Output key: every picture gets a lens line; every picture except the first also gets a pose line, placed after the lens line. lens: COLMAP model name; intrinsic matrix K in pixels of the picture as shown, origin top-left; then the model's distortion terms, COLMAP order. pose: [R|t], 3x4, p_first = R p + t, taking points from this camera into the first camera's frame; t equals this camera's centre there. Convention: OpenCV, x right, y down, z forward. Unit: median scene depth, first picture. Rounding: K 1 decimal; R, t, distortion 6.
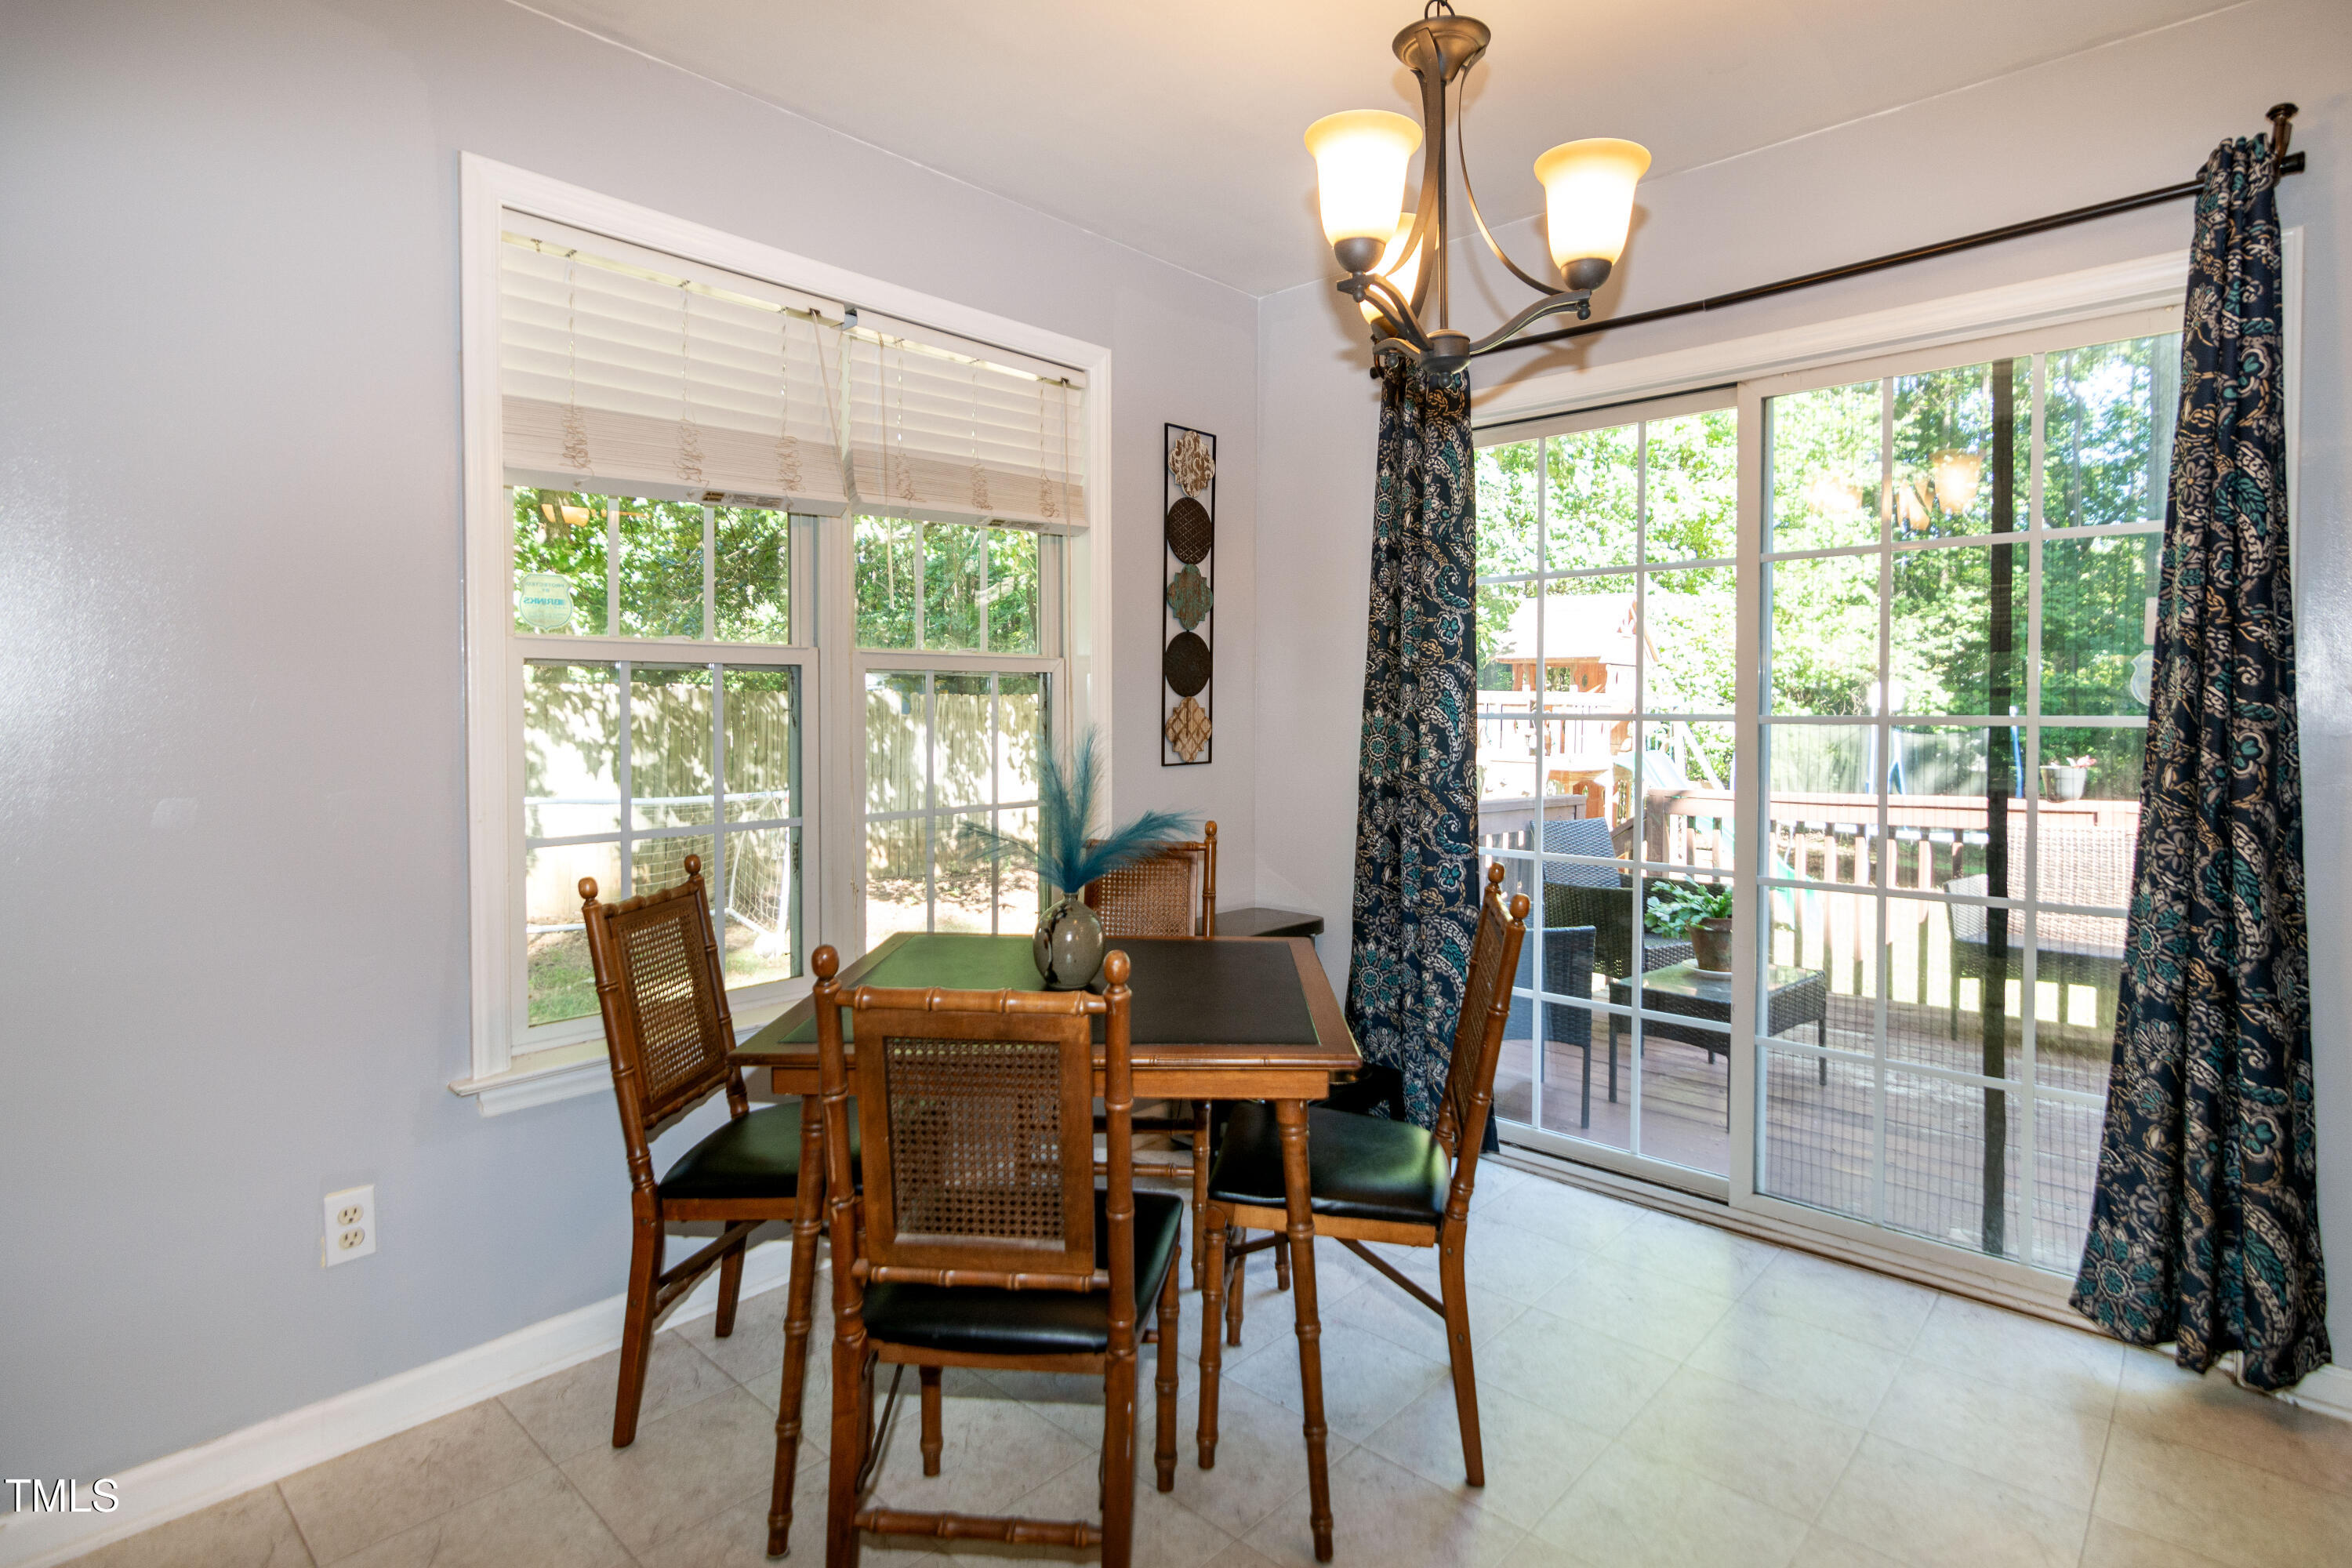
lens RADIAL K [[1192.4, 0, 1223.3], [0, 1192.4, 735.6], [0, 0, 1]] dist [0.002759, 0.001122]
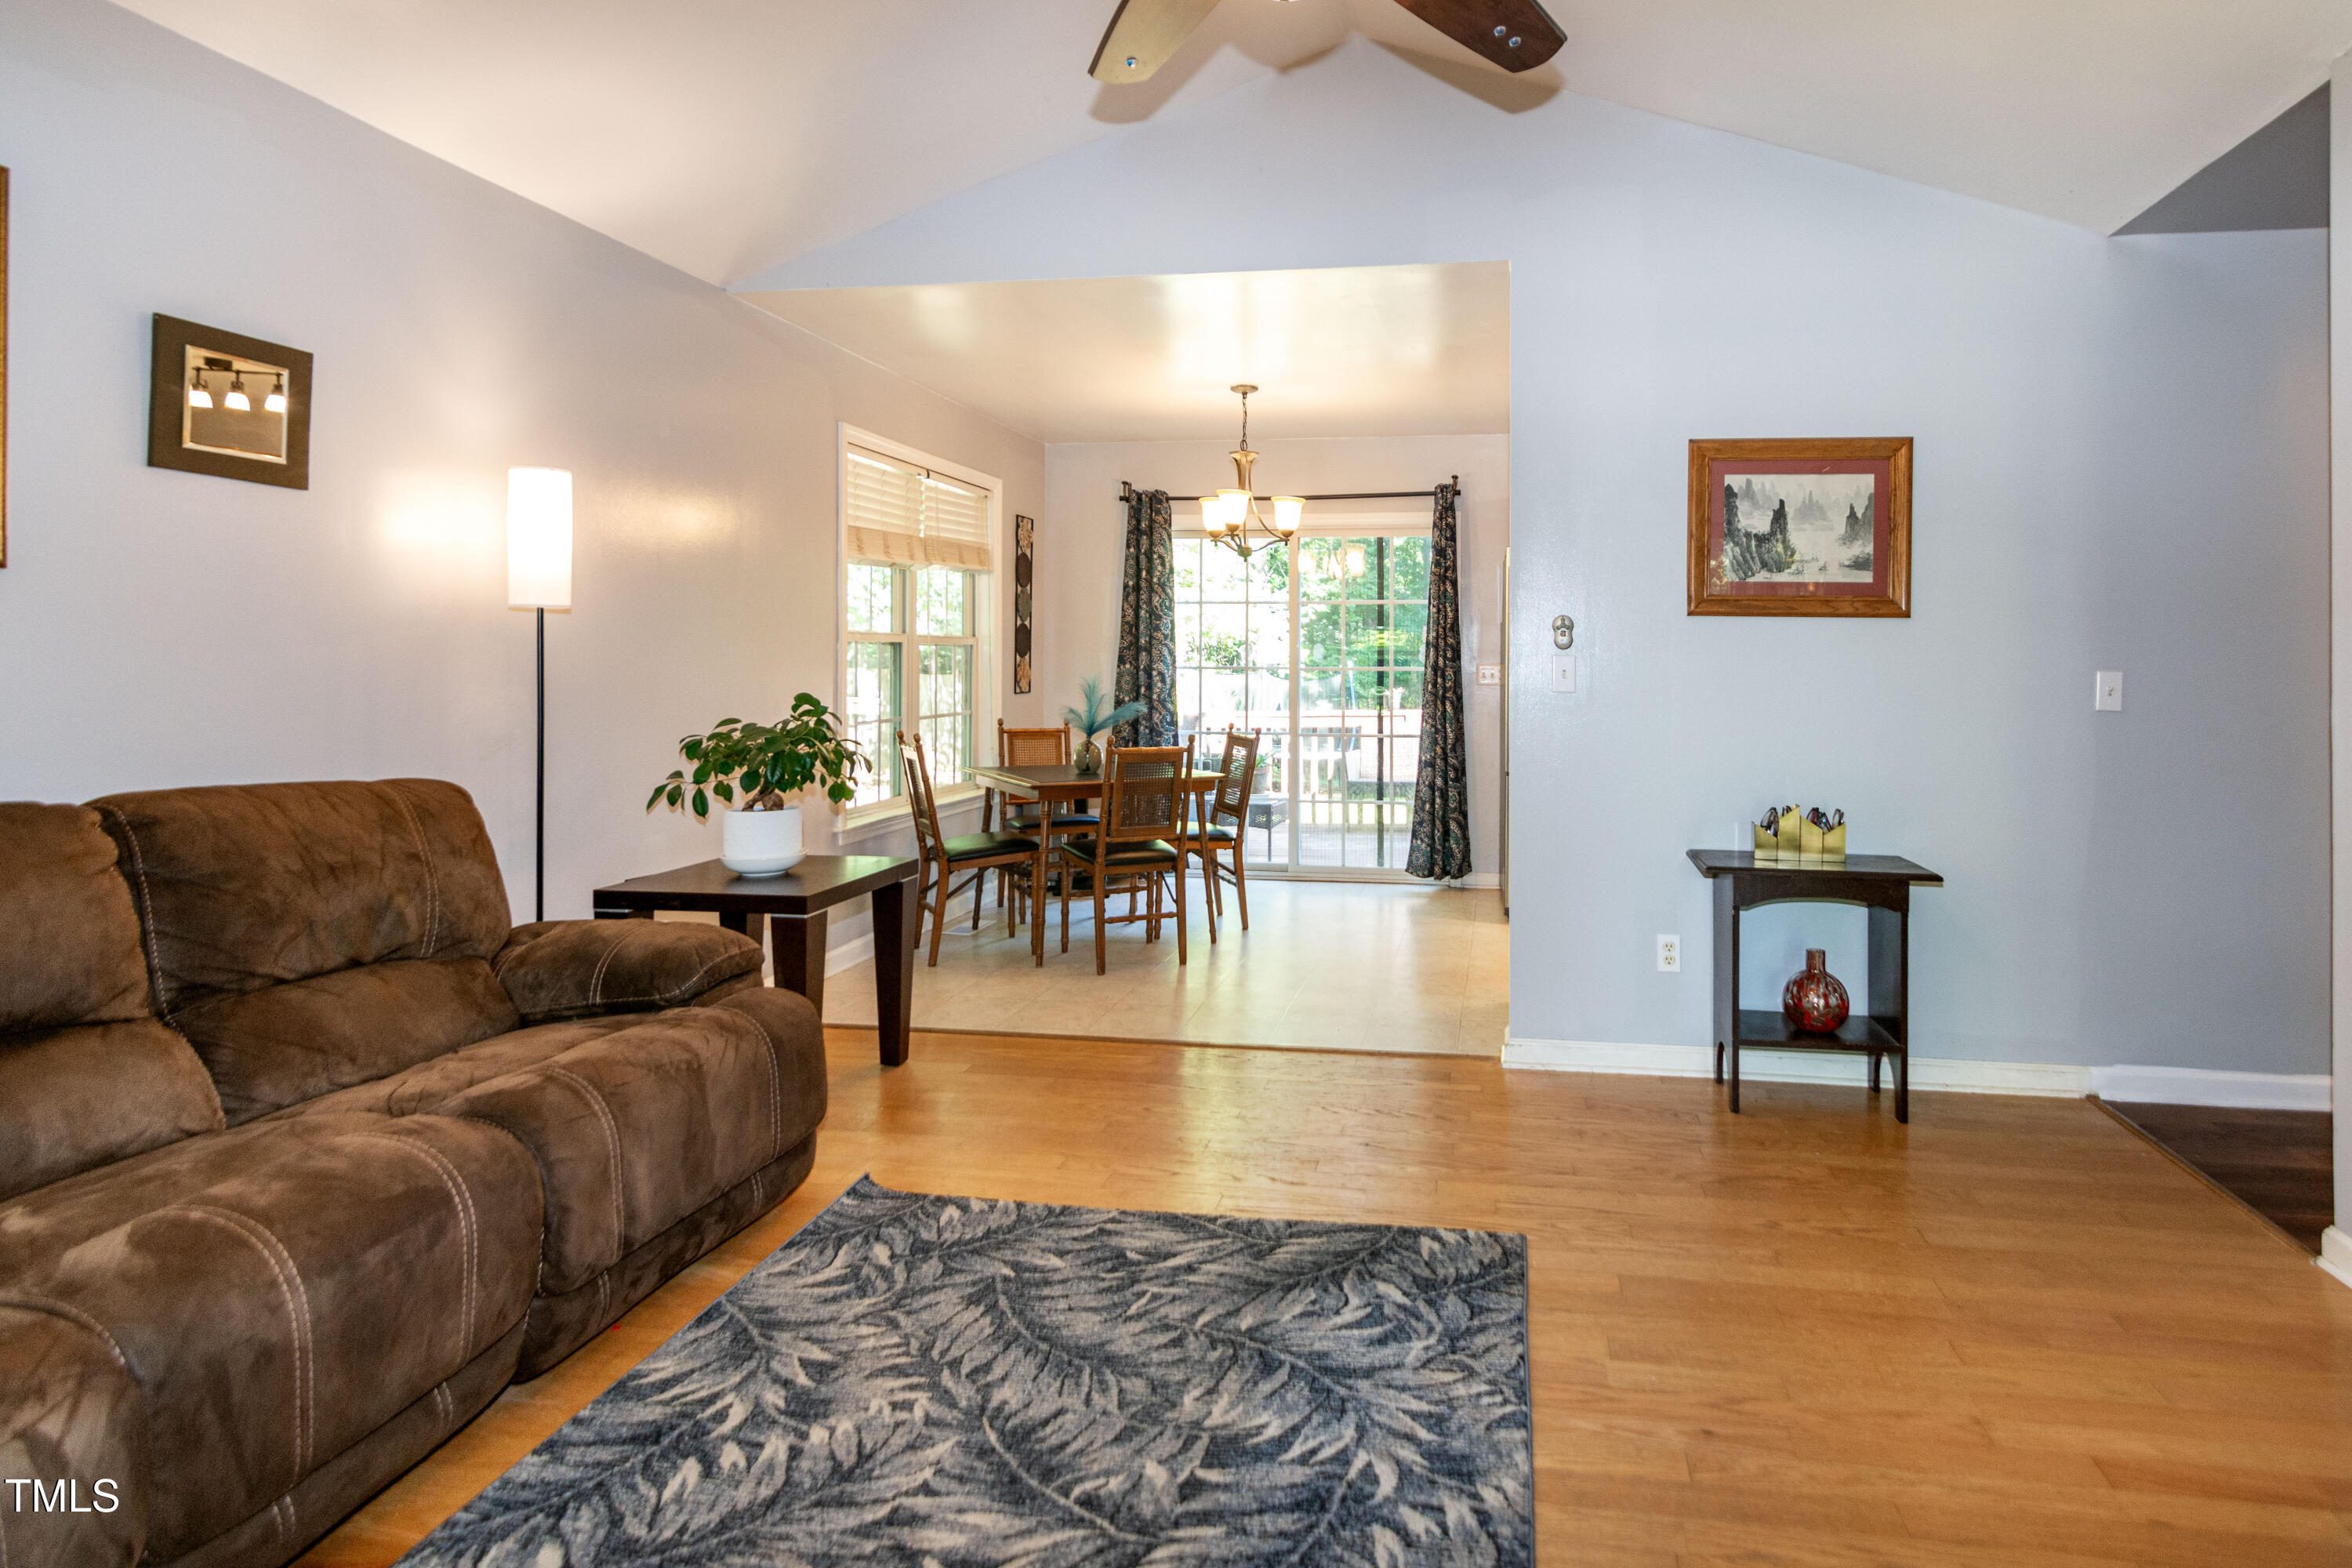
lens RADIAL K [[1183.8, 0, 1331.0], [0, 1183.8, 669.5], [0, 0, 1]] dist [-0.003475, 0.001205]
pose [[0.837693, -0.002168, 0.546137, -0.768290], [0.010421, 0.999874, -0.012015, 0.017205], [-0.546042, 0.015756, 0.837609, -1.000814]]
